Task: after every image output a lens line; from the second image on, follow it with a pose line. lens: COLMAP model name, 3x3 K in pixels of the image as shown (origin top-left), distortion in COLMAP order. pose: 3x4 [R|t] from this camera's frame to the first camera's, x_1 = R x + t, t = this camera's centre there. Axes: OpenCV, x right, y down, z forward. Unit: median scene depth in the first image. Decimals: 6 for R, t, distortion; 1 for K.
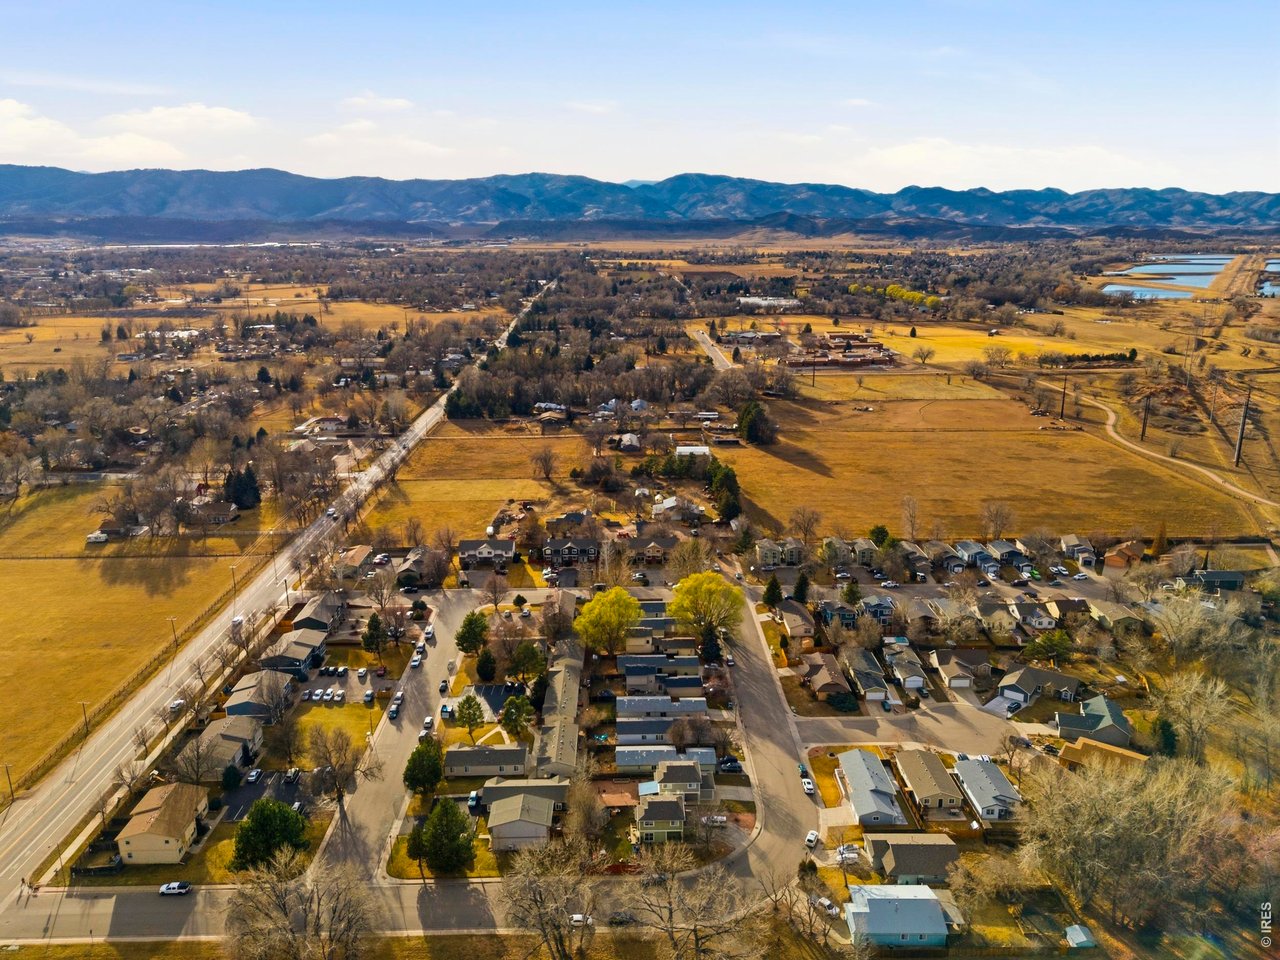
lens RADIAL K [[935.4, 0, 640.0], [0, 935.4, 480.0], [0, 0, 1]] dist [0.077562, -0.081119]
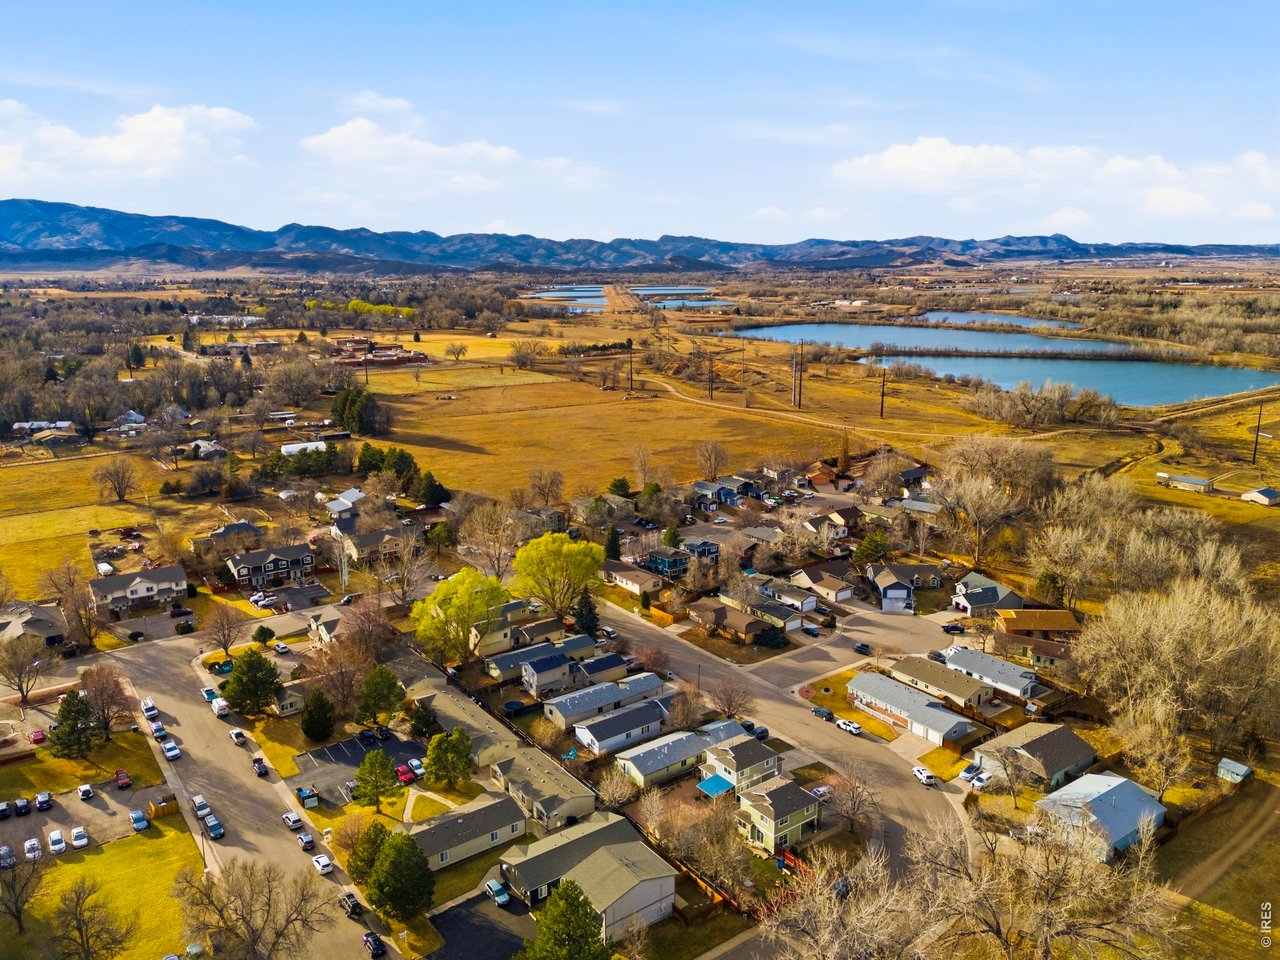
lens RADIAL K [[935.4, 0, 640.0], [0, 935.4, 480.0], [0, 0, 1]] dist [0.077562, -0.081119]
pose [[0.816748, -0.126544, 0.562947, -0.243666], [0.149431, 0.988757, 0.005460, 0.049297], [-0.557308, 0.079663, 0.826475, 0.247146]]
